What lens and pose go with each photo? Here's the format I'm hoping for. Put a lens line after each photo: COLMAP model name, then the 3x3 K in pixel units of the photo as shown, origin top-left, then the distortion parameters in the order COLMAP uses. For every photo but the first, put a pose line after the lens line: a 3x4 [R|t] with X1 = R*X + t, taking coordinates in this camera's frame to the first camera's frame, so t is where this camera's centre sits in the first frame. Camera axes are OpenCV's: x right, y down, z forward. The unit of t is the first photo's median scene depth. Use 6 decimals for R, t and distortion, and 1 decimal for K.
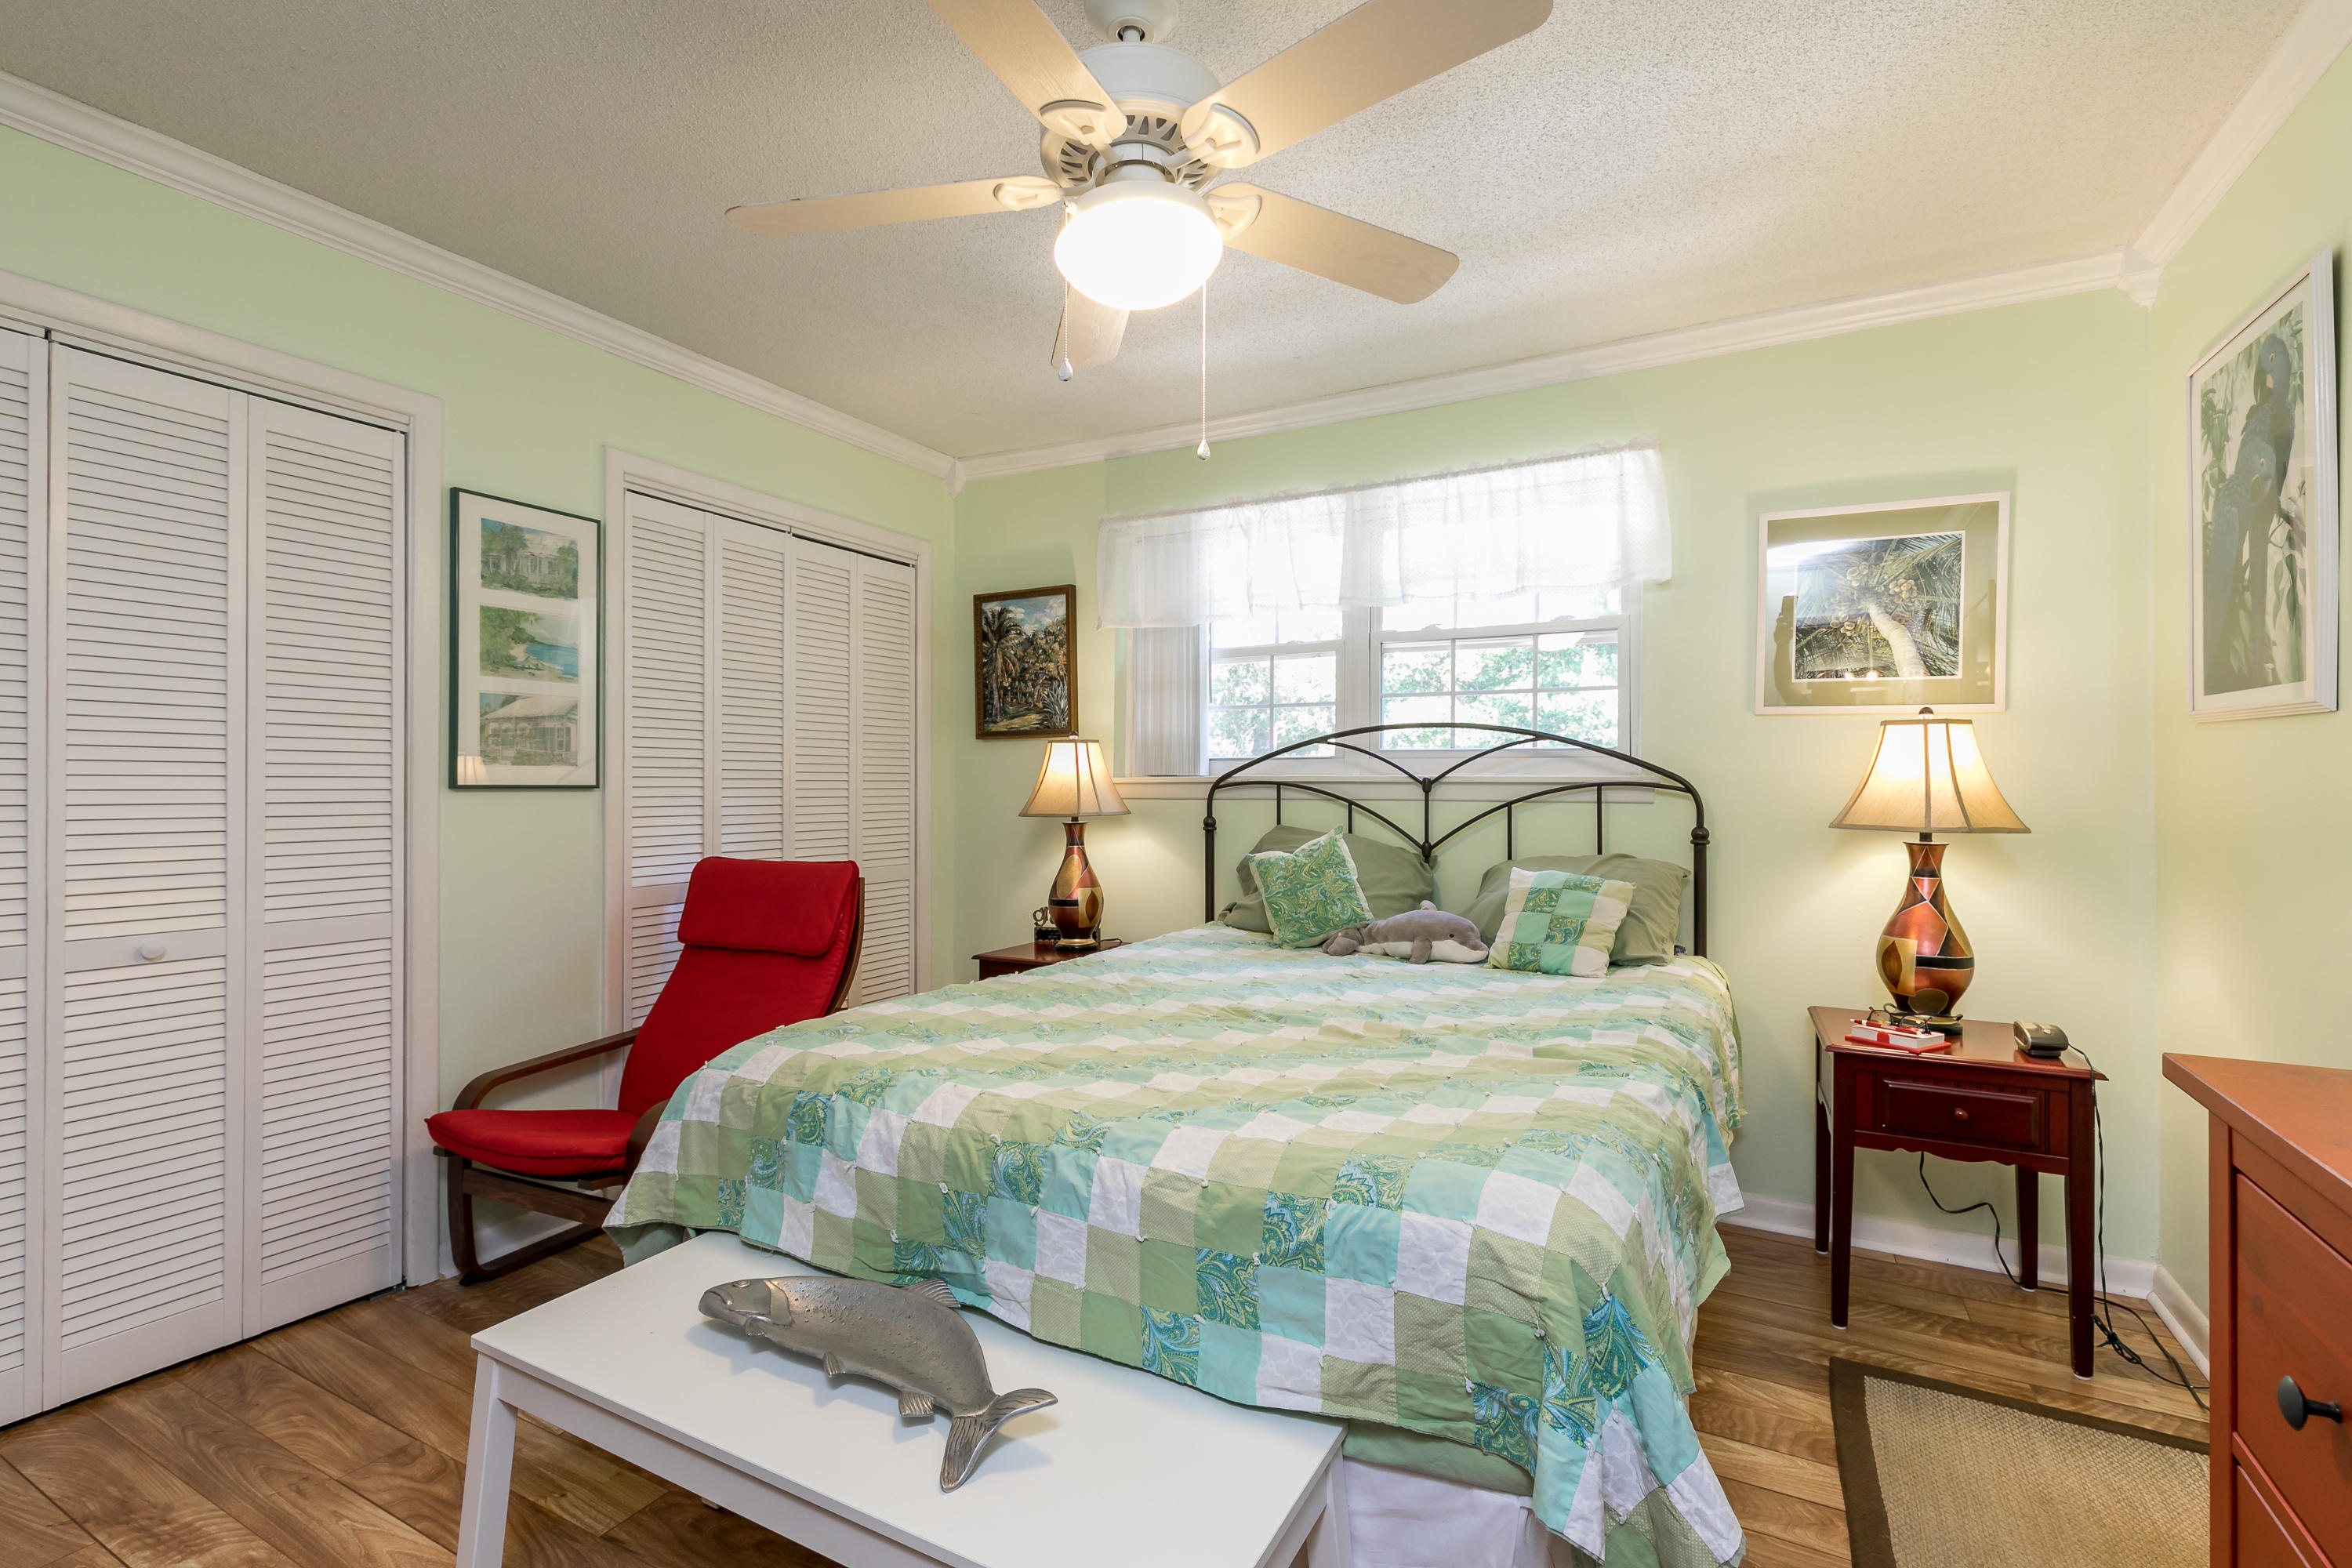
lens RADIAL K [[1043.8, 0, 1176.4], [0, 1043.8, 782.6], [0, 0, 1]] dist [0.008983, -0.001382]
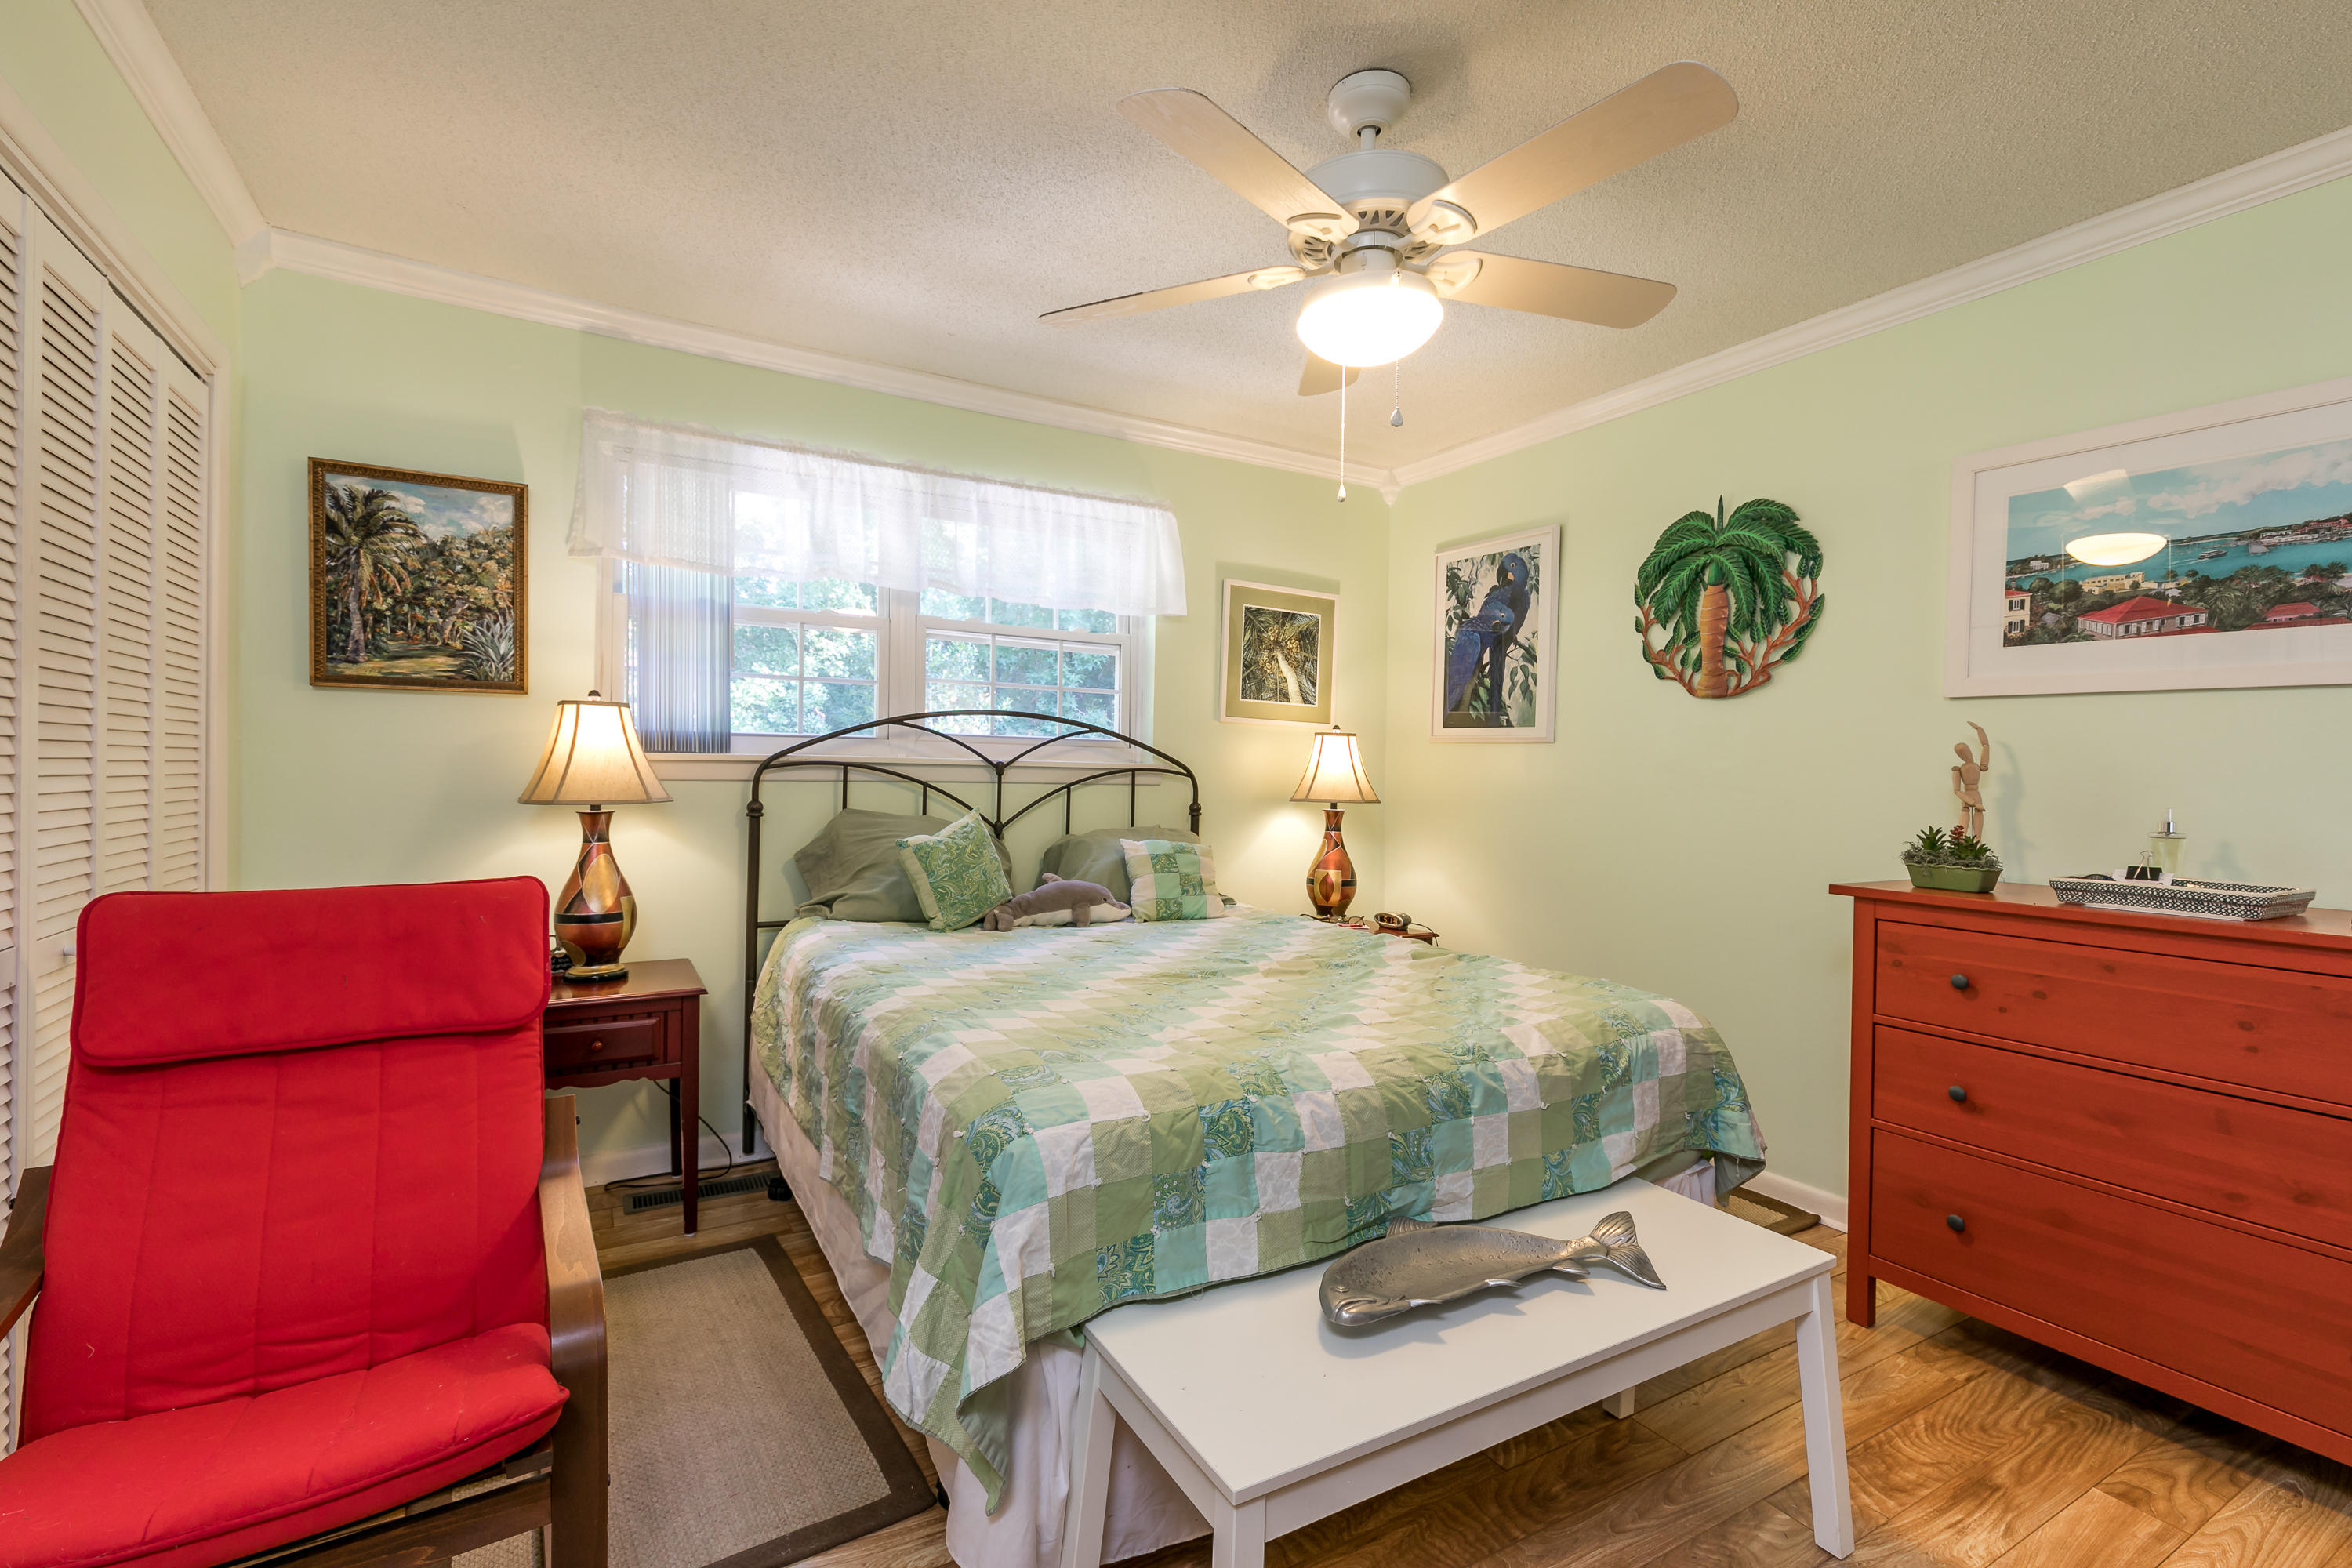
lens RADIAL K [[1043.8, 0, 1164.1], [0, 1043.8, 785.1], [0, 0, 1]] dist [0.008983, -0.001382]
pose [[0.532463, -0.002833, 0.846448, -0.607909], [-0.017919, 0.999733, 0.014618, 0.000792], [-0.846263, -0.022952, 0.532270, 0.291618]]
